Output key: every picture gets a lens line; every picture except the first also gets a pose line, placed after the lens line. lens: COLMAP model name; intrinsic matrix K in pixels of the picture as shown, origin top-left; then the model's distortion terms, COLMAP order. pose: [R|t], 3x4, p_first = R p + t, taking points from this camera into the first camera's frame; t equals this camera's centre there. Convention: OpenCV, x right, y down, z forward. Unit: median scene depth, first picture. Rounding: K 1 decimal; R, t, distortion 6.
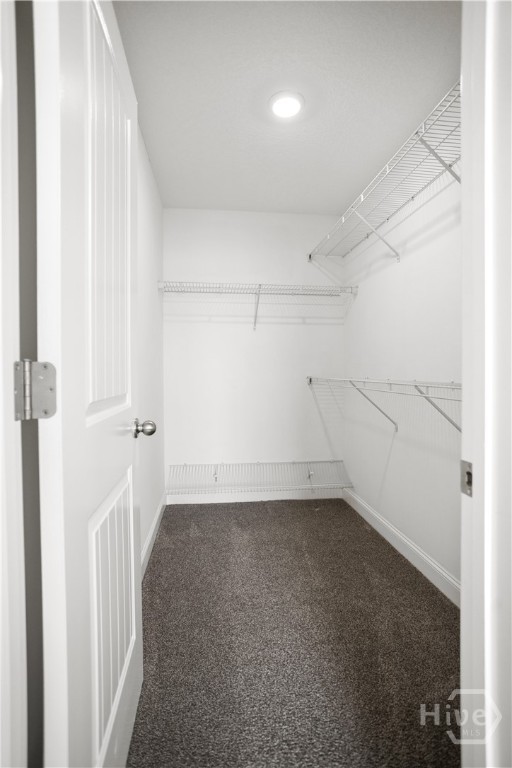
lens RADIAL K [[380.8, 0, 257.6], [0, 380.8, 381.2], [0, 0, 1]] dist [-0.038278, 0.017322]
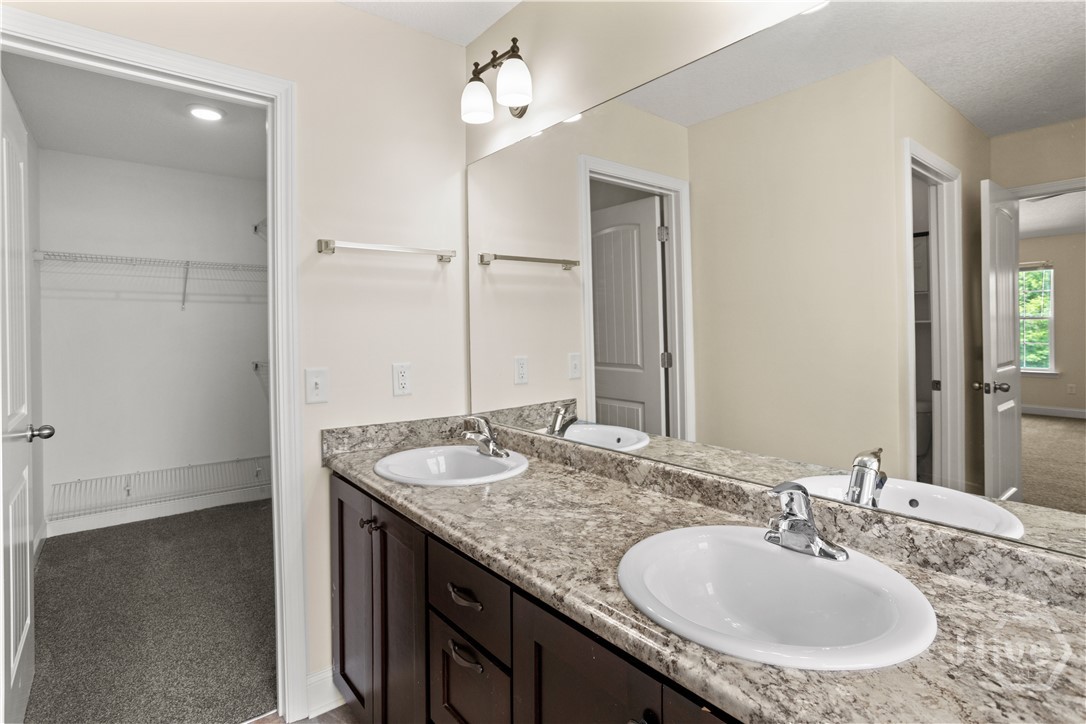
lens RADIAL K [[538.5, 0, 546.9], [0, 538.5, 328.0], [0, 0, 1]] dist [-0.038278, 0.017322]
pose [[0.851692, -0.008174, 0.523980, 0.073979], [0.024435, 0.999410, -0.024128, -0.052277], [-0.523473, 0.033353, 0.851389, -0.509784]]
